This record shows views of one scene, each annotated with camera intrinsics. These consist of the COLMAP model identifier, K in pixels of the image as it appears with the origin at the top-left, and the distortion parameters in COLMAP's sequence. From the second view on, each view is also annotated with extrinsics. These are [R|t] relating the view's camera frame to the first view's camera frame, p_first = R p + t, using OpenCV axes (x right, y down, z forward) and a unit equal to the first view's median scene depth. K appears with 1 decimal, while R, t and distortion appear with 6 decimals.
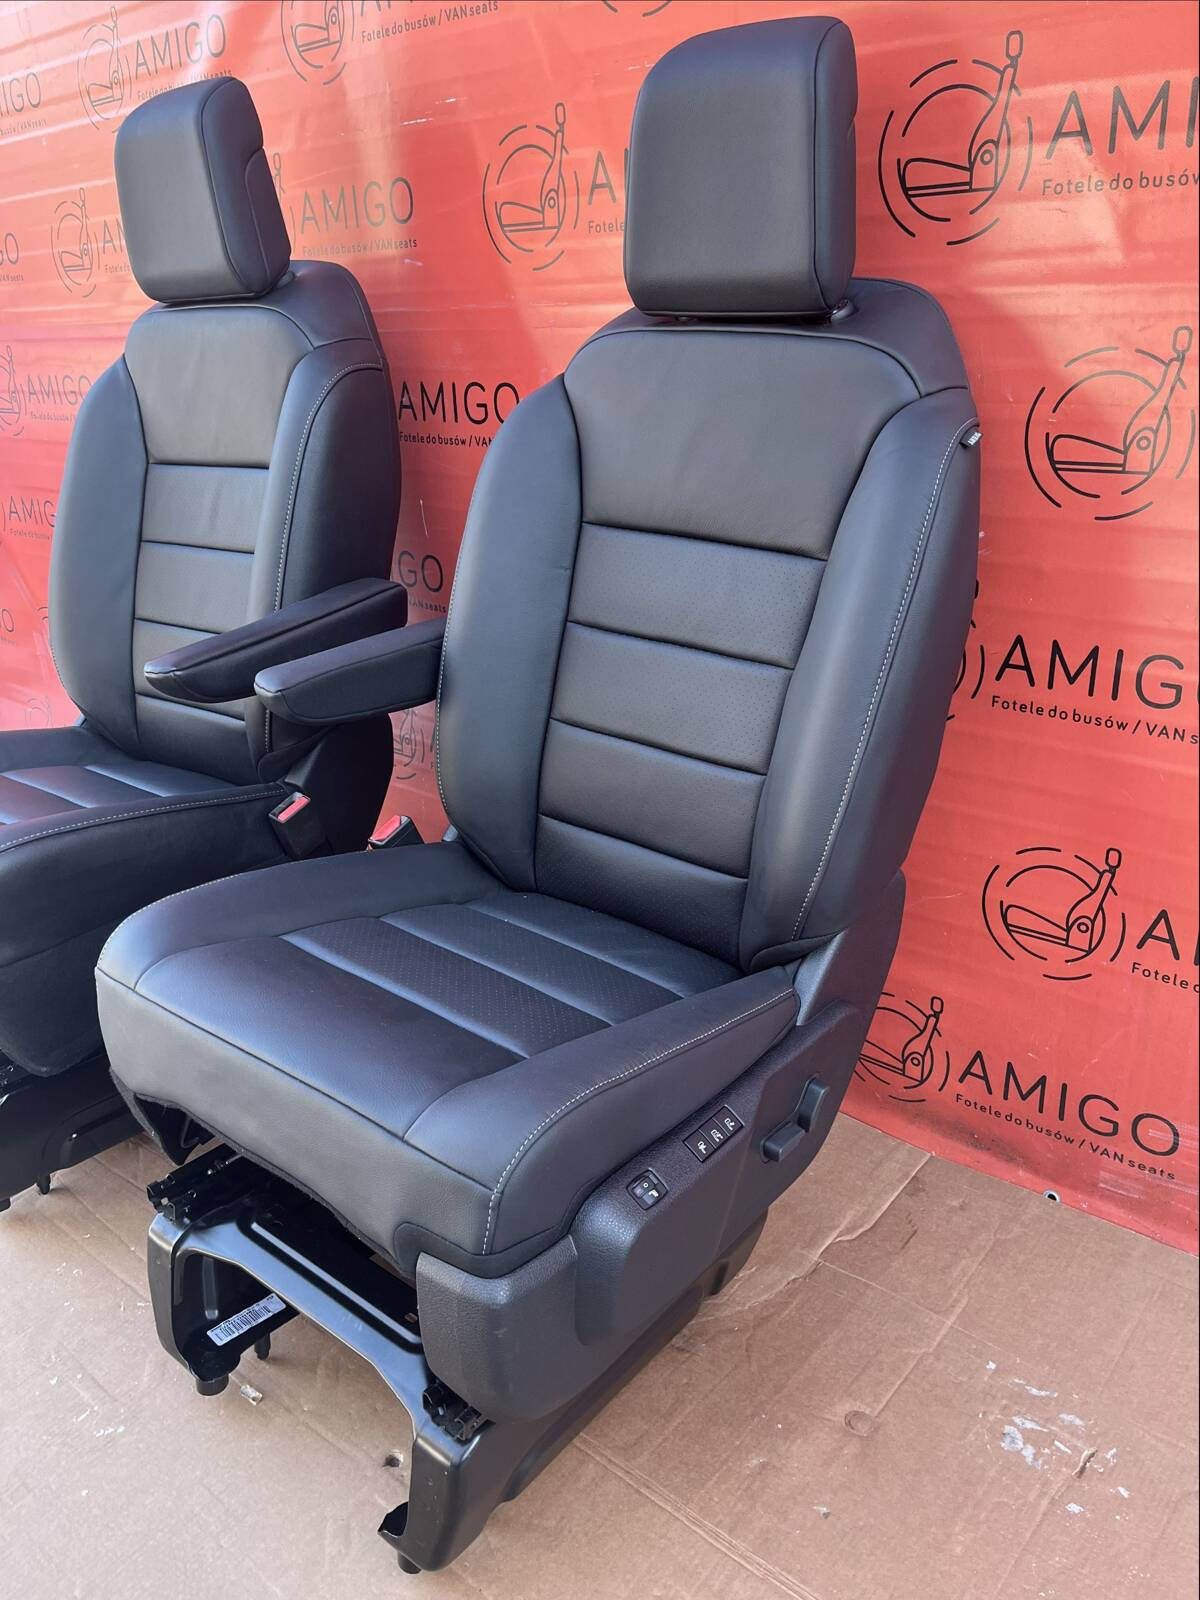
lens RADIAL K [[1197.2, 0, 607.3], [0, 1197.2, 803.5], [0, 0, 1]] dist [0.052327, -0.068297]
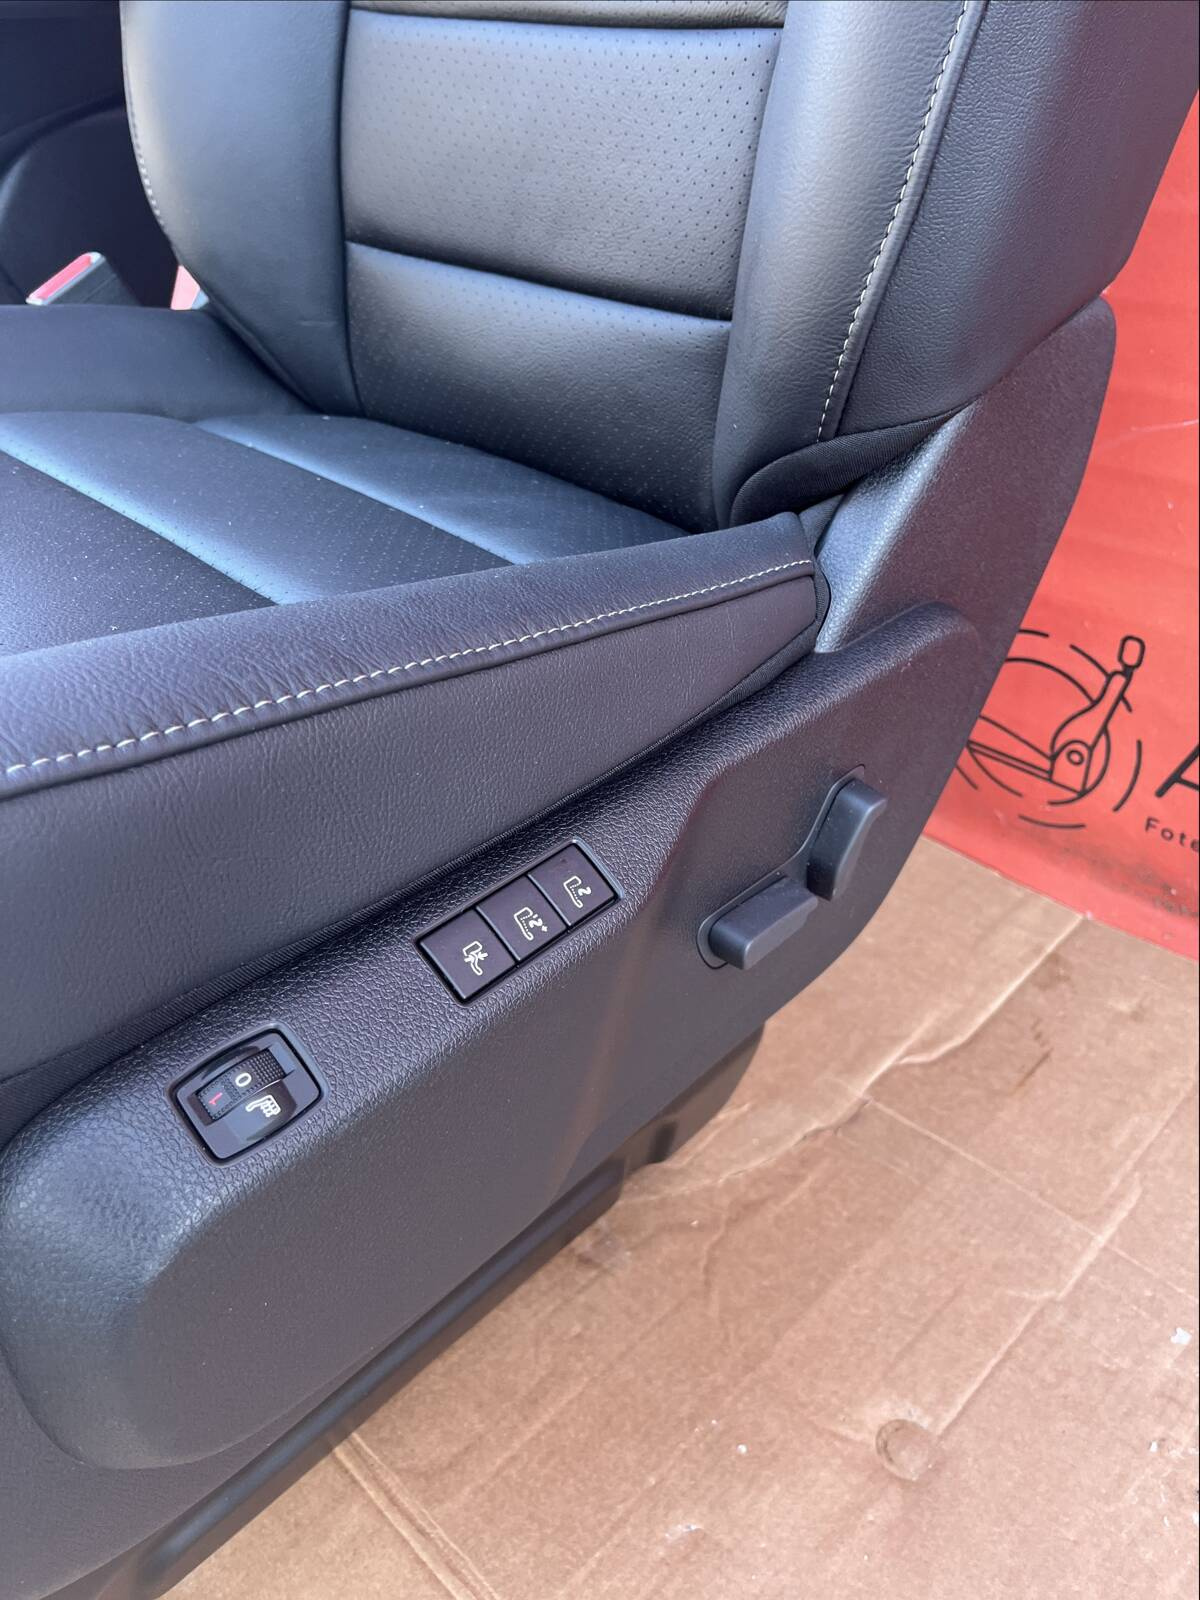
lens RADIAL K [[1232.4, 0, 600.0], [0, 1232.4, 800.0], [0, 0, 1]] dist [0.036252, -0.080406]
pose [[0.995123, 0.033456, -0.092794, 0.113991], [-0.010220, 0.970632, 0.240354, 0.121874], [0.098110, -0.238233, 0.966240, 0.523666]]
